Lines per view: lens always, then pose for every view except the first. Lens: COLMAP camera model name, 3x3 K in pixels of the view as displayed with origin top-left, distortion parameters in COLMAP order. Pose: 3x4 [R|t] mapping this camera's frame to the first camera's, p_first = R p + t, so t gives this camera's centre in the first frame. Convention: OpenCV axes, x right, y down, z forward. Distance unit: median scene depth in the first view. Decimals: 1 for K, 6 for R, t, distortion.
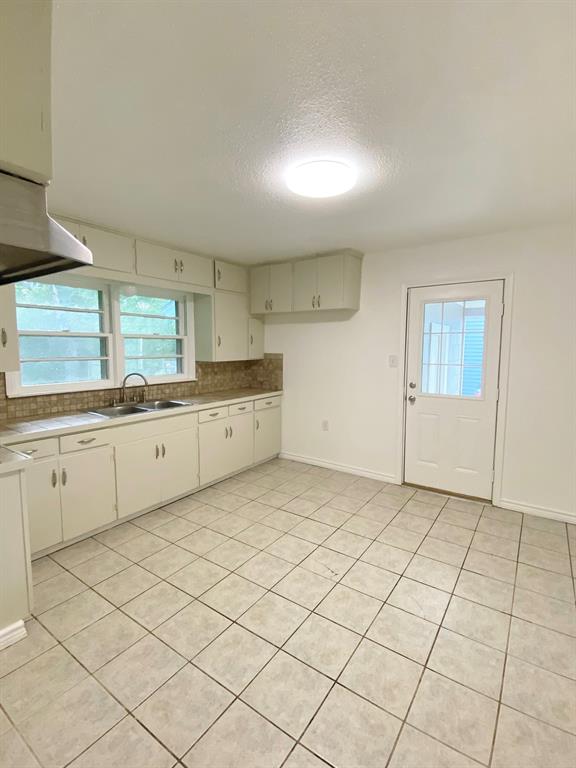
lens RADIAL K [[365.6, 0, 285.6], [0, 365.6, 381.0], [0, 0, 1]] dist [0.025834, -0.000955]
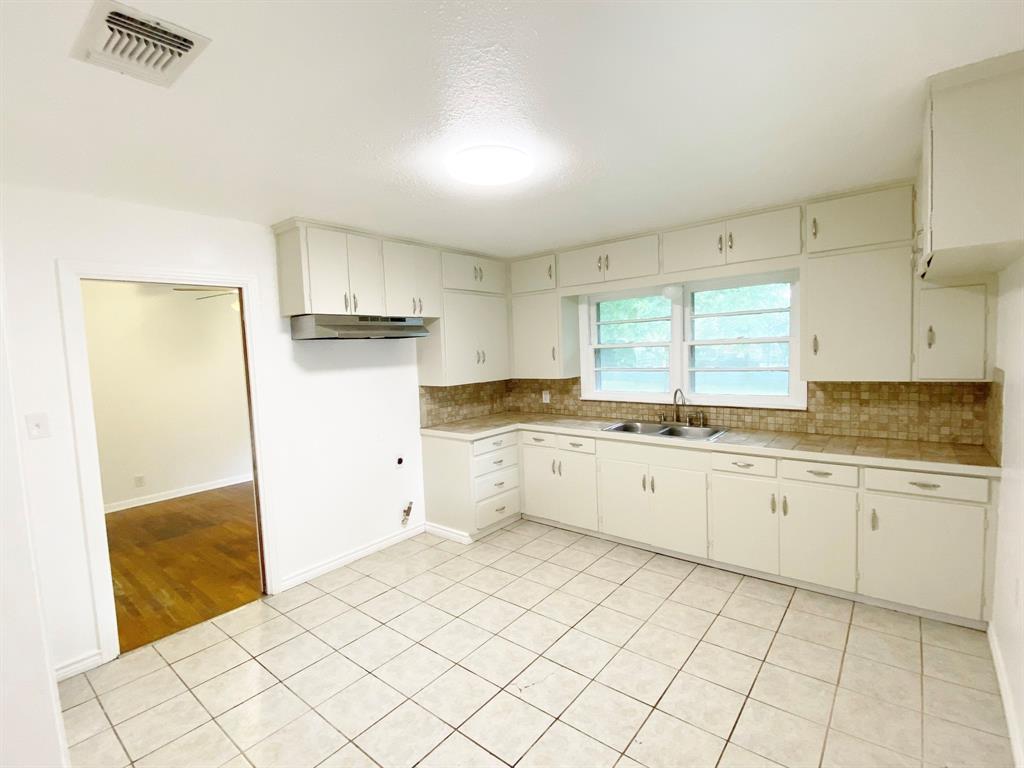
lens RADIAL K [[487.4, 0, 508.7], [0, 487.4, 384.4], [0, 0, 1]] dist [0.025834, -0.000955]
pose [[-0.074712, 0.073183, -0.994516, 0.703598], [-0.059809, 0.995179, 0.077724, -0.091877], [0.995410, 0.065288, -0.069975, 0.677423]]
